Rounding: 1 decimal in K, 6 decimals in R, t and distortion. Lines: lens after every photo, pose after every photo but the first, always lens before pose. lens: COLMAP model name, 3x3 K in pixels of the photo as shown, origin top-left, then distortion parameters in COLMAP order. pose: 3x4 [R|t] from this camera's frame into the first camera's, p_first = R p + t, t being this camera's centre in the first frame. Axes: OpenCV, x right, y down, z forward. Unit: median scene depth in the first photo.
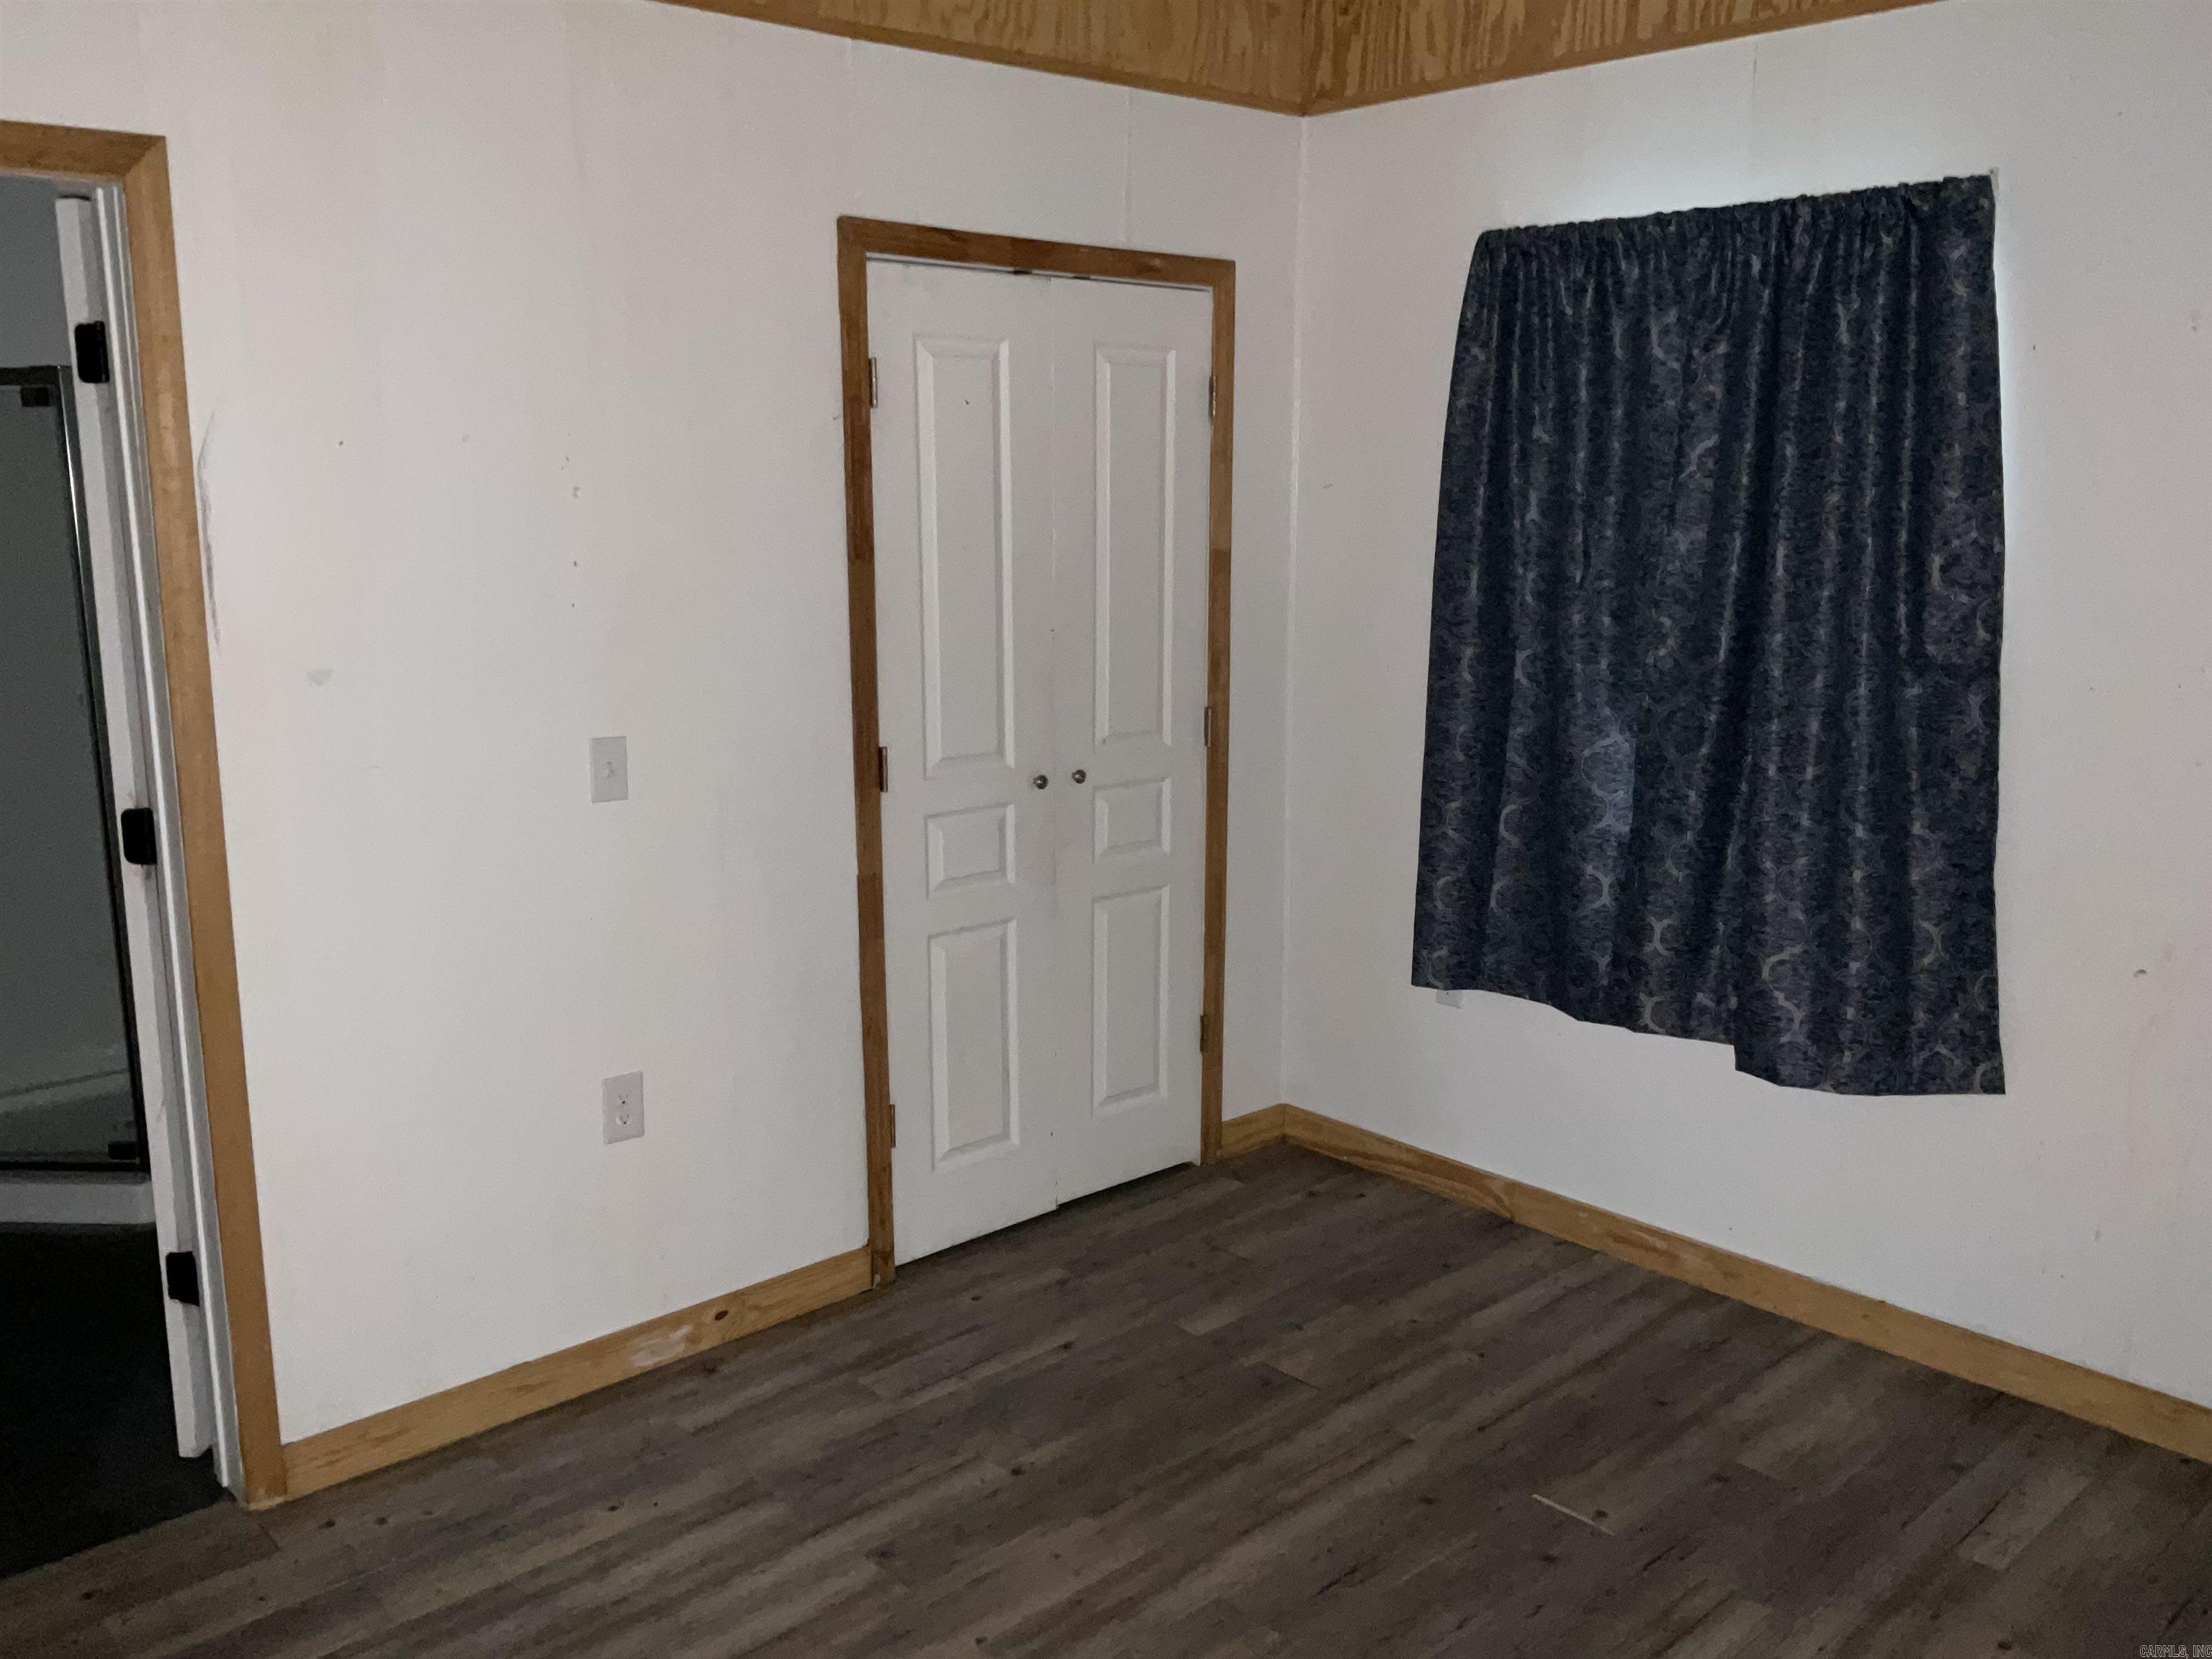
lens RADIAL K [[1850.0, 0, 1076.1], [0, 1850.0, 827.3], [0, 0, 1]] dist [0.111823, -0.223996]
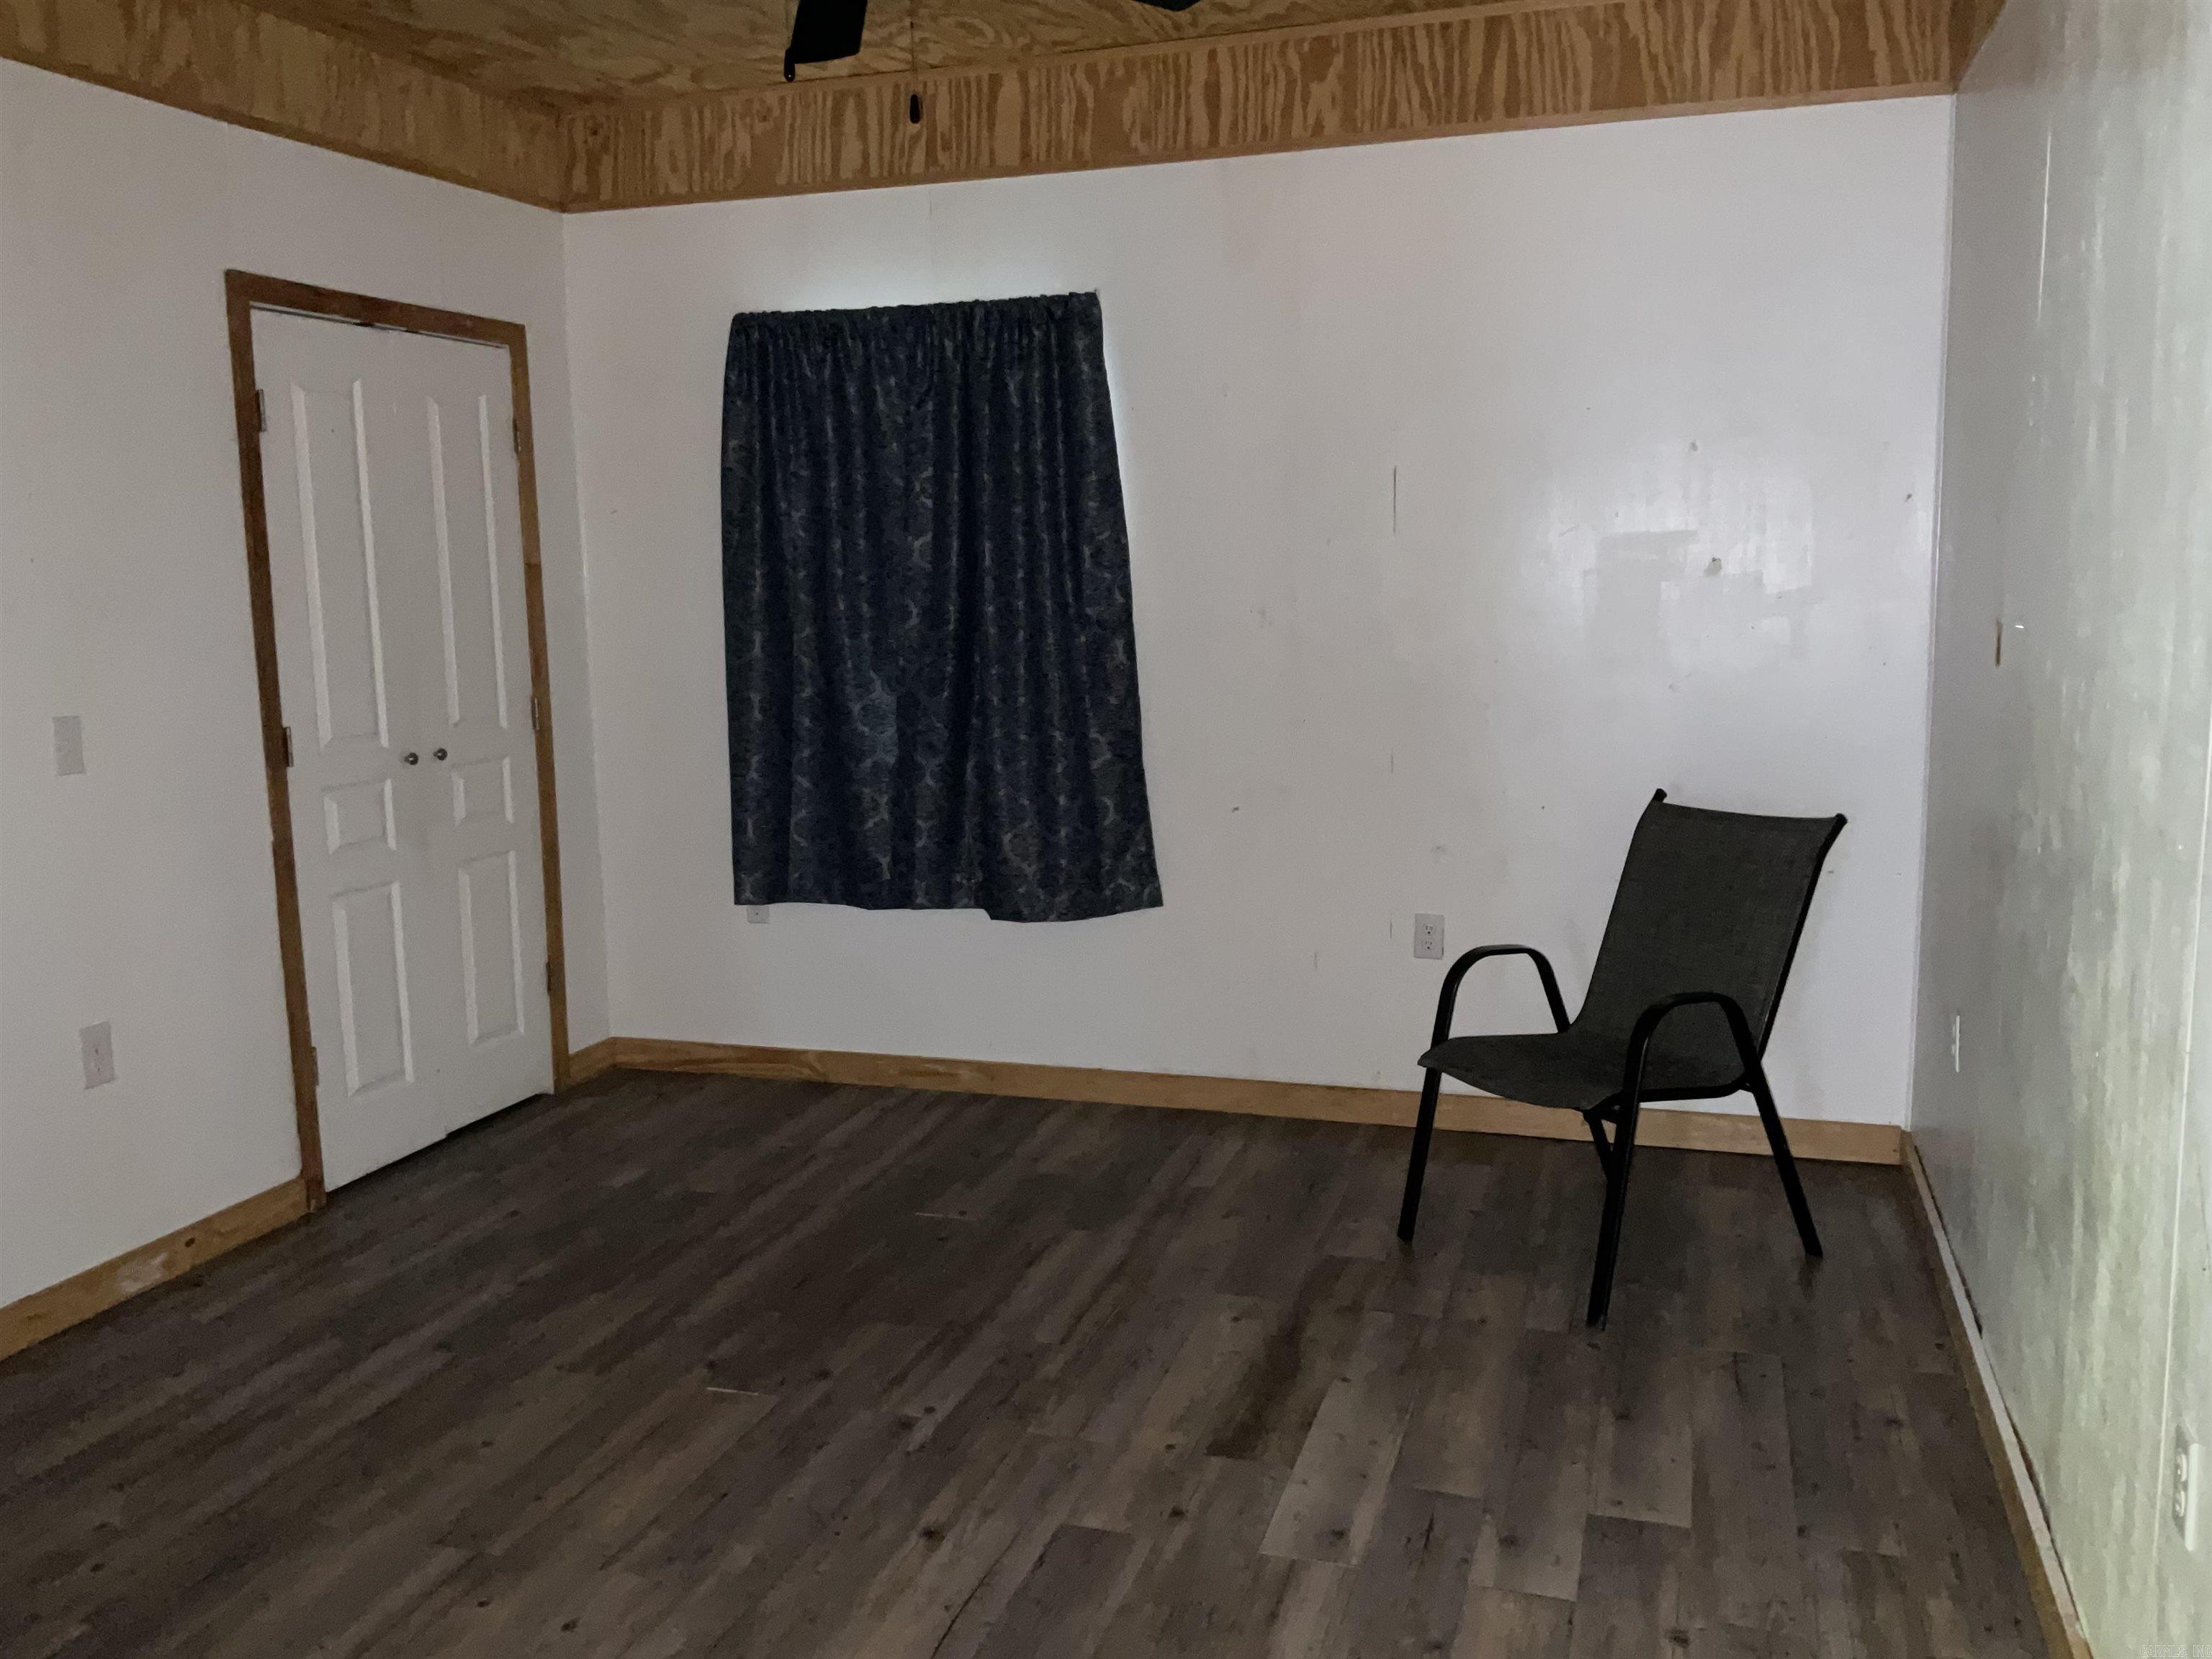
lens RADIAL K [[1811.3, 0, 1099.4], [0, 1811.3, 820.6], [0, 0, 1]] dist [0.091883, -0.173562]
pose [[0.871066, -0.083847, 0.483957, -0.219492], [0.106338, 0.994145, -0.019159, 0.088384], [-0.479517, 0.068151, 0.874882, -0.220994]]
